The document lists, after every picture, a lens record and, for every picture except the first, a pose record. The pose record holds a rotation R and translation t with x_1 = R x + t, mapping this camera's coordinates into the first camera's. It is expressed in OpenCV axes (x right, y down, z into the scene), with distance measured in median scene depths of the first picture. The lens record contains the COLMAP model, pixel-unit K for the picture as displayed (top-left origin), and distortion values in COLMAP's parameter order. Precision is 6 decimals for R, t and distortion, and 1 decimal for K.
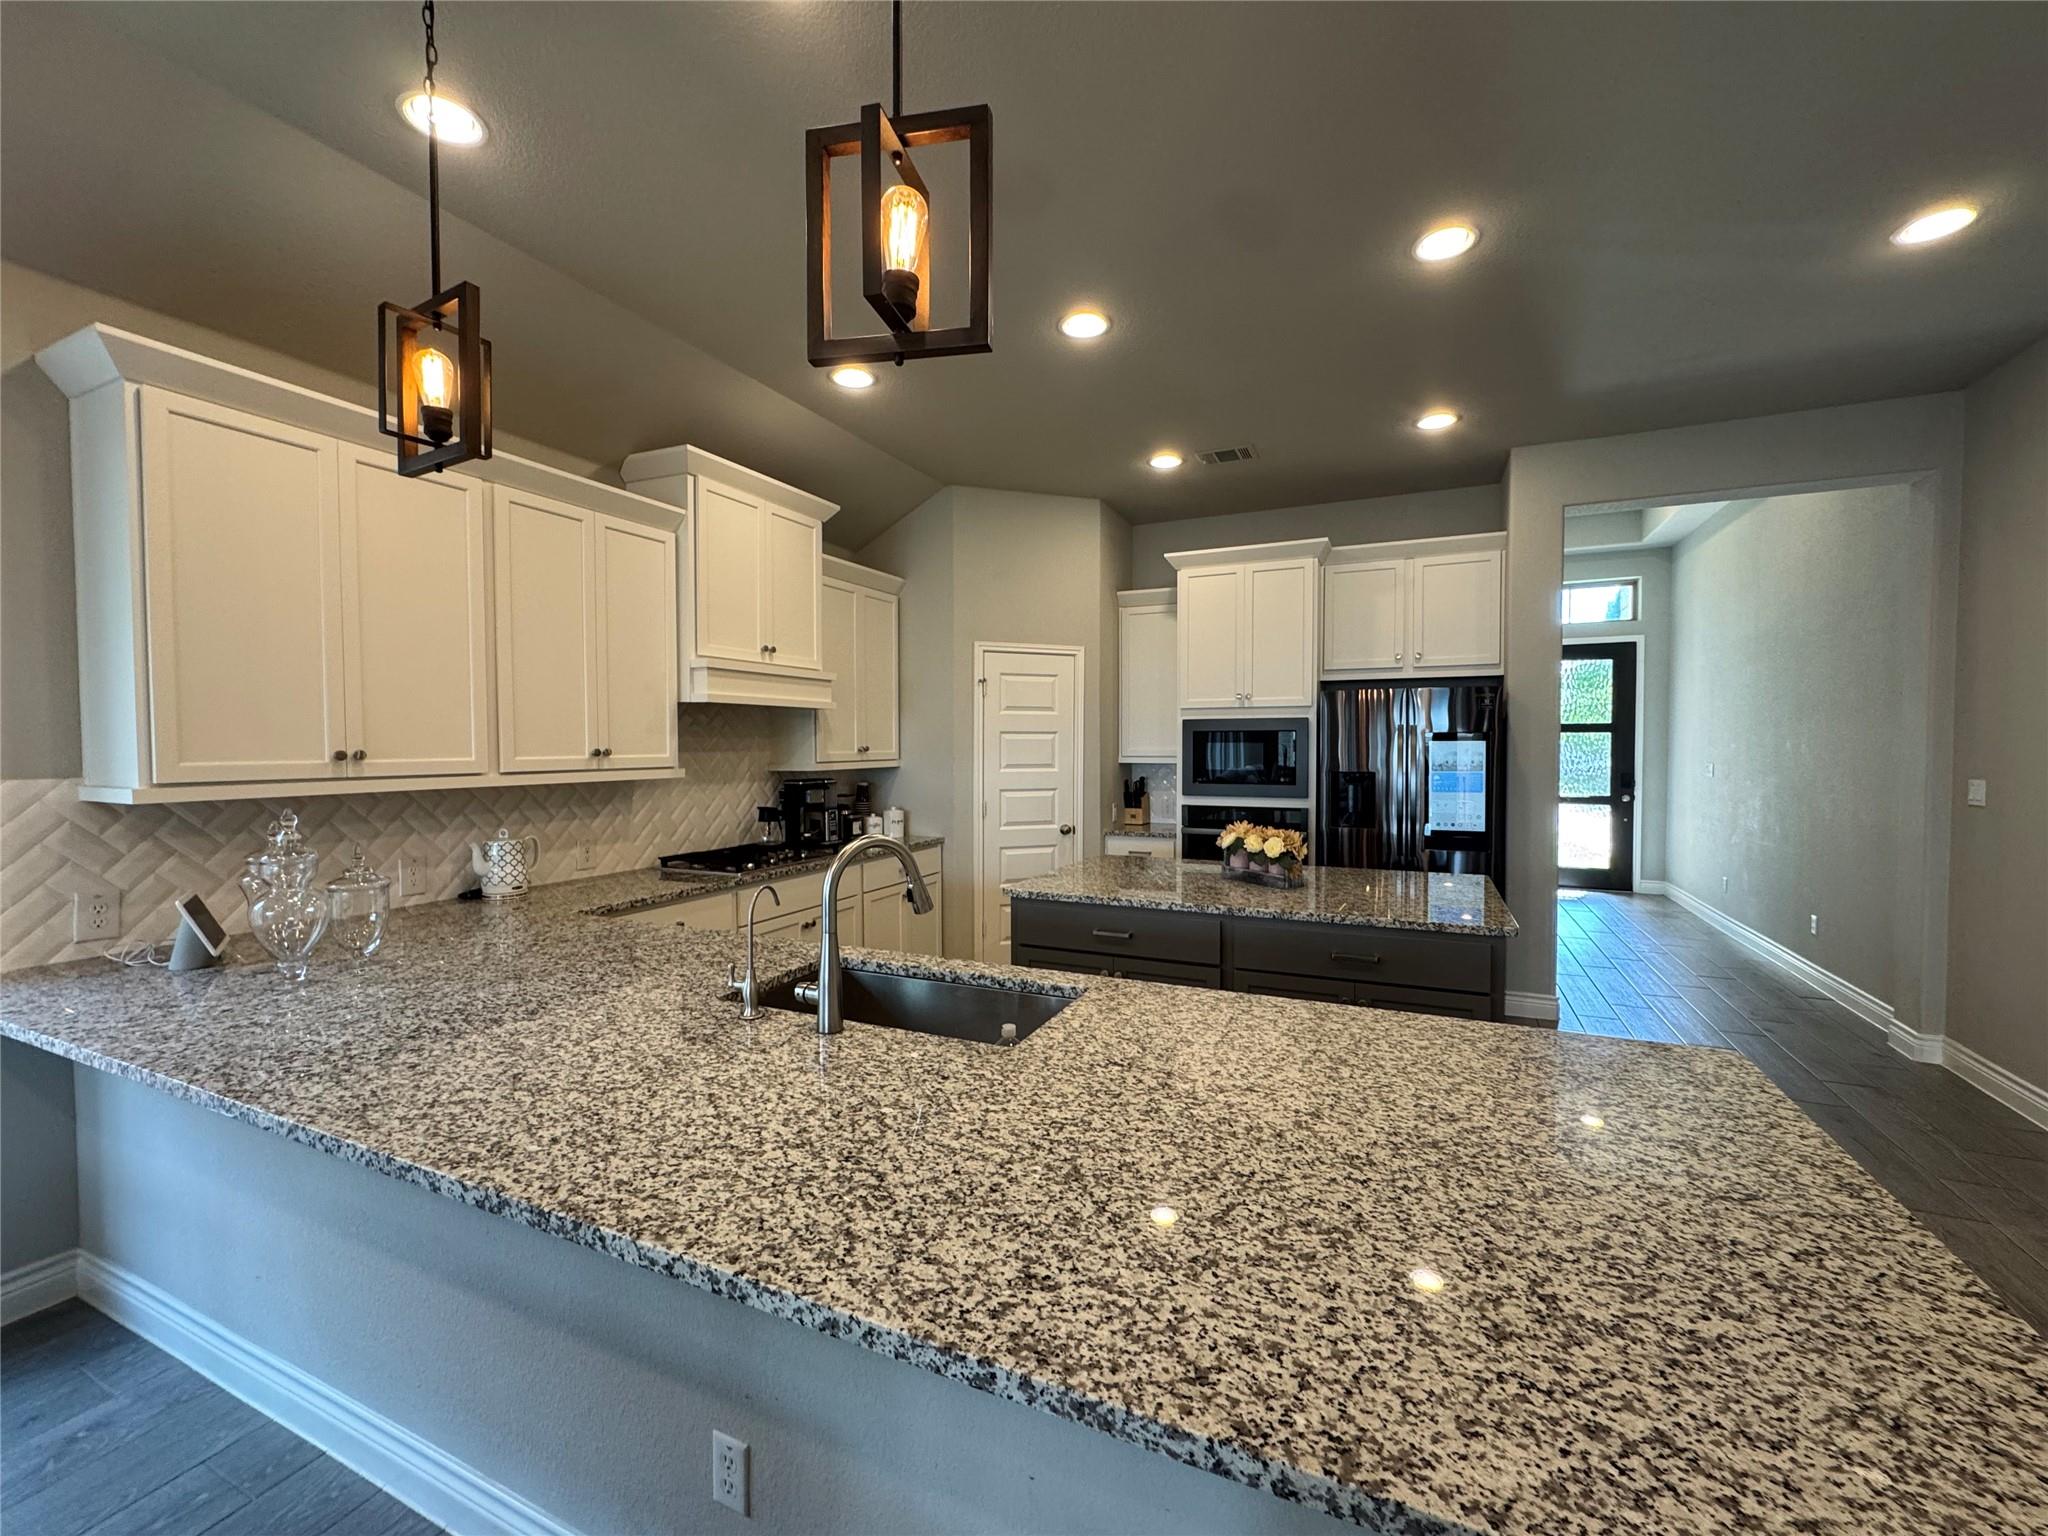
lens RADIAL K [[834.7, 0, 1021.5], [0, 834.7, 768.9], [0, 0, 1]] dist [-0.004517, -0.000218]
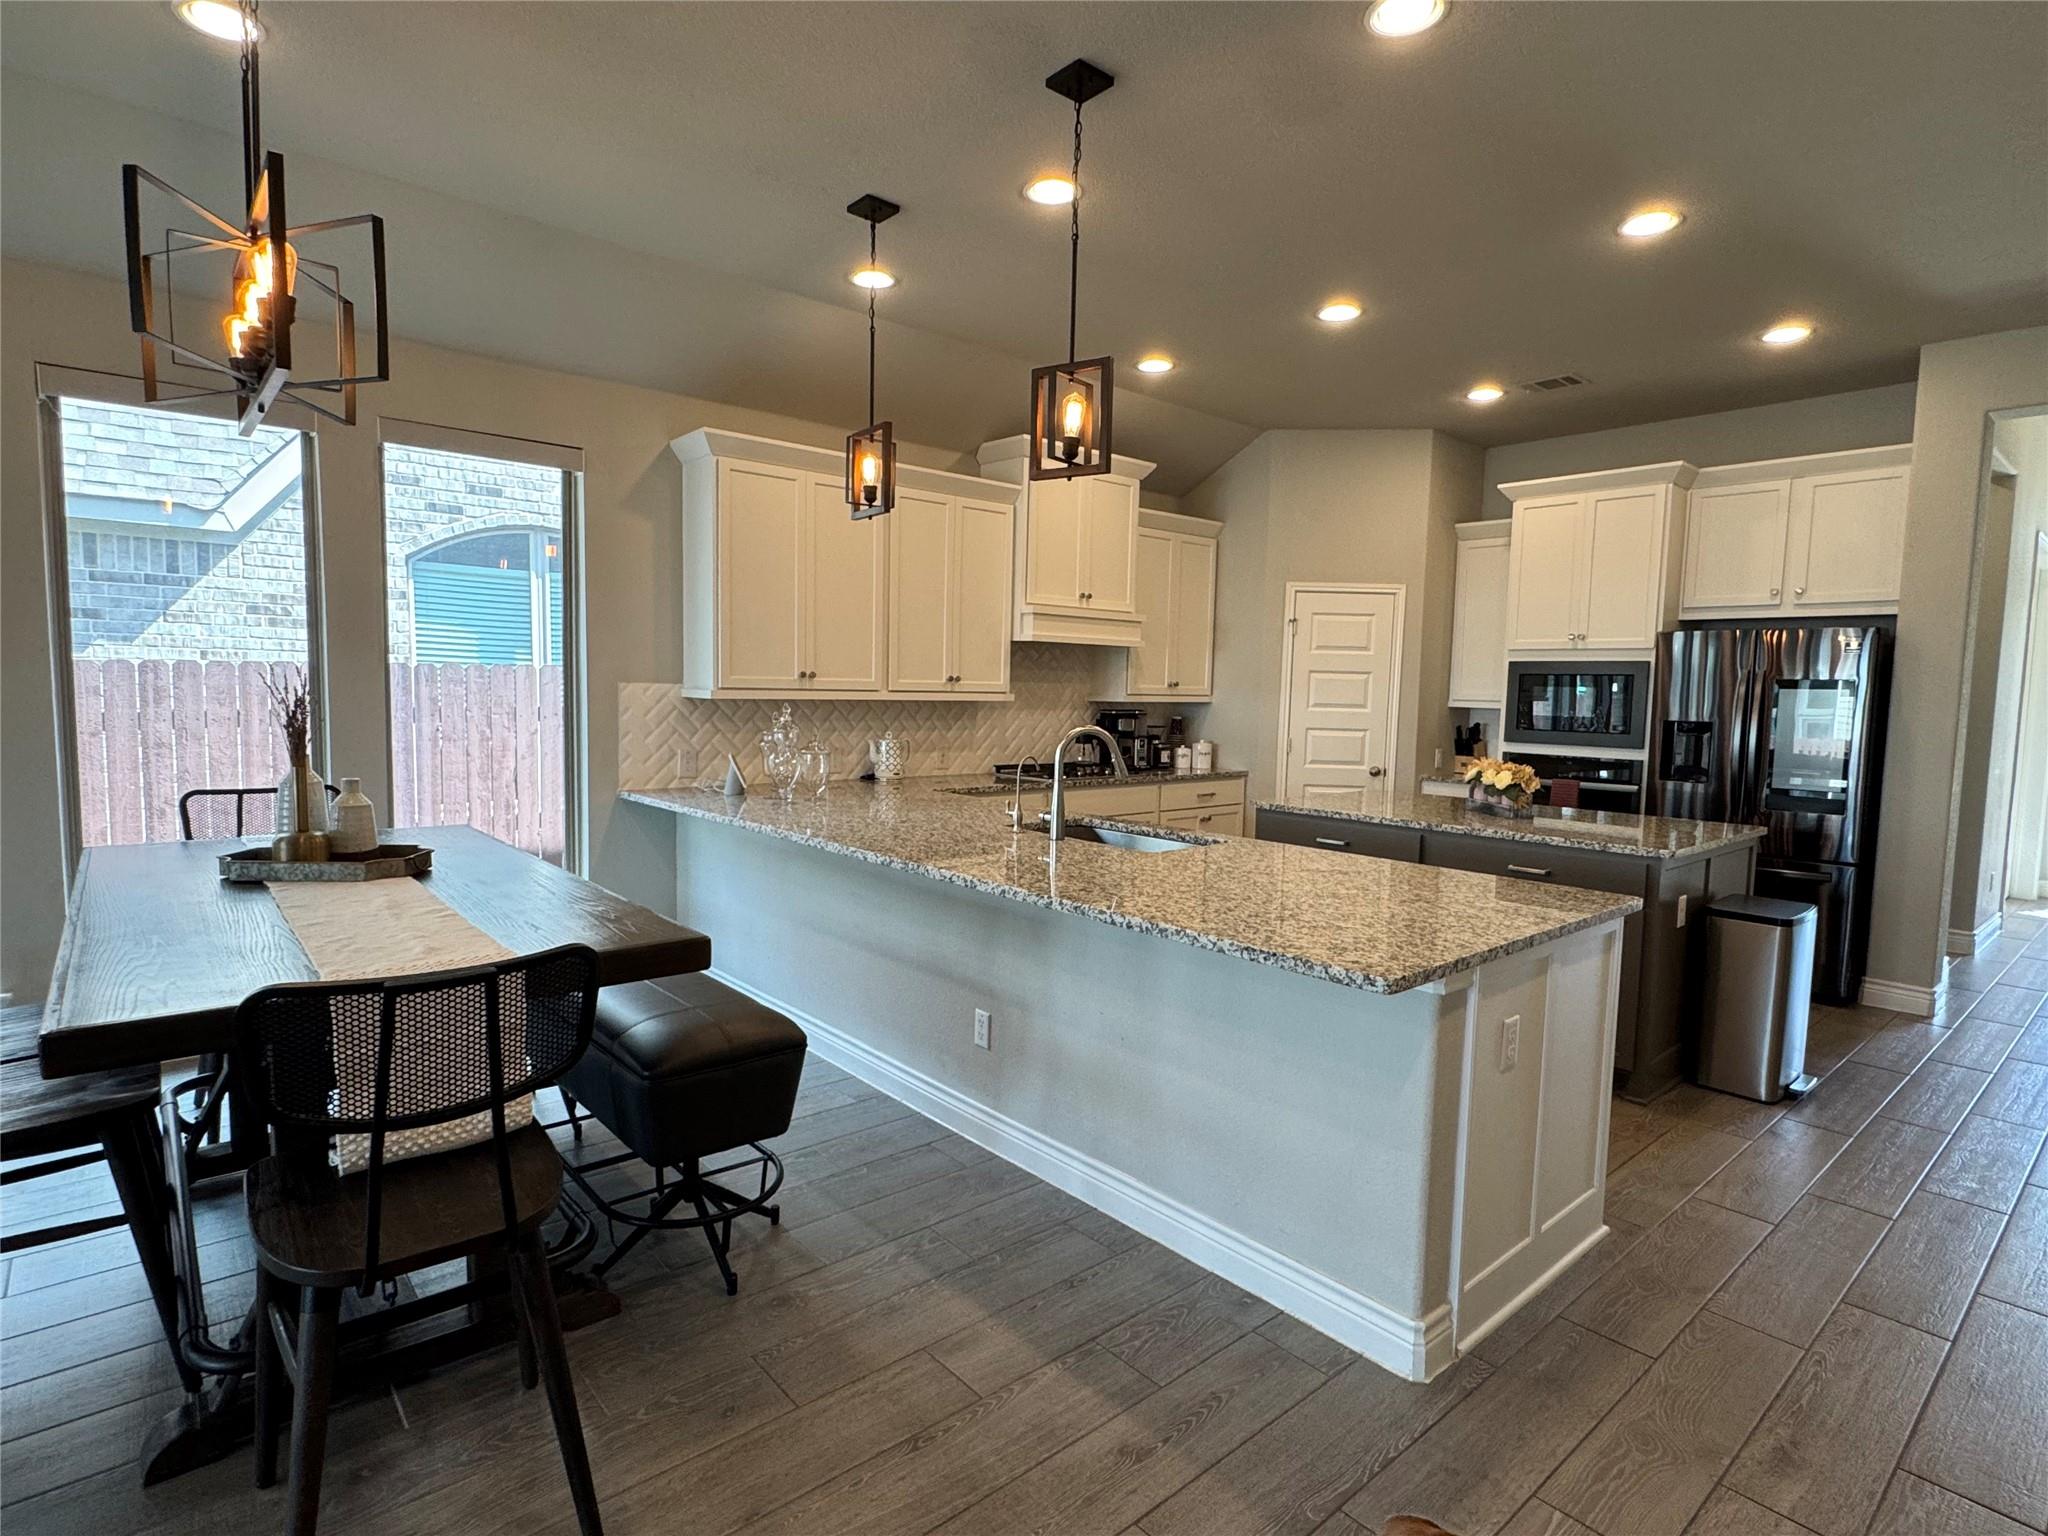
lens RADIAL K [[1052.1, 0, 1013.6], [0, 1052.1, 776.5], [0, 0, 1]] dist [-0.009367, 0.000392]
pose [[0.907522, 0.059167, -0.415817, 0.239327], [-0.037538, 0.997492, 0.060008, 0.026299], [0.418325, -0.038849, 0.907466, -0.405021]]
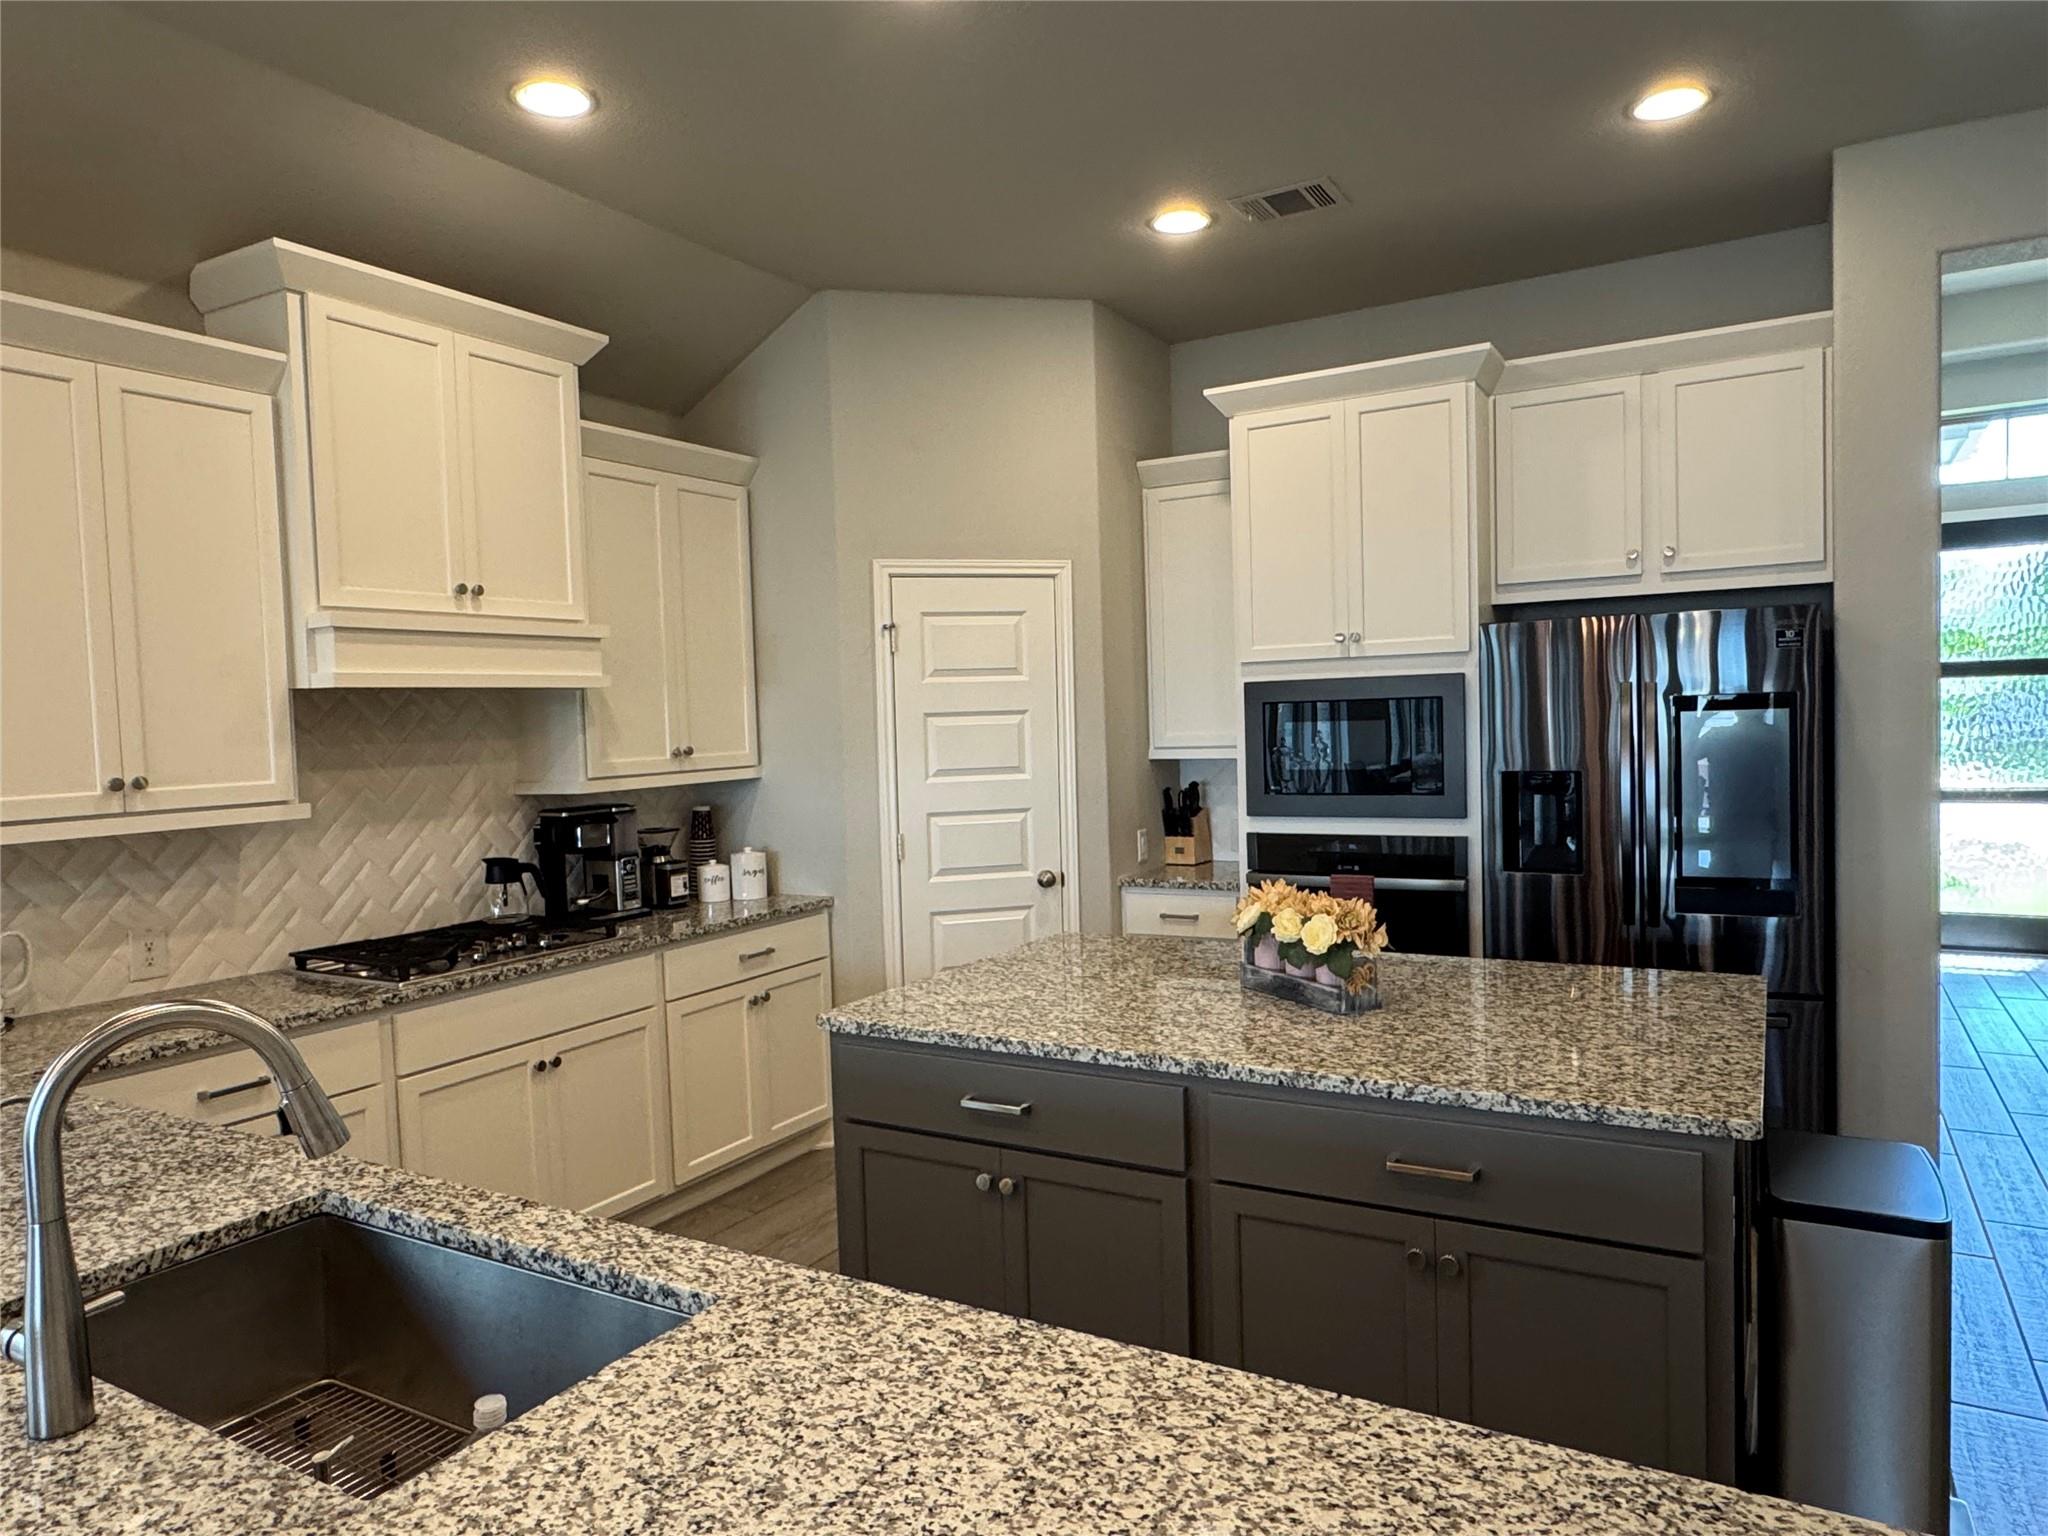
lens RADIAL K [[1291.0, 0, 1015.1], [0, 1291.0, 775.4], [0, 0, 1]] dist [-0.002651, -0.001880]
pose [[0.994632, -0.024743, -0.100476, 0.160989], [0.026662, 0.999486, 0.017807, -0.020654], [0.099984, -0.020390, 0.994780, 0.145139]]
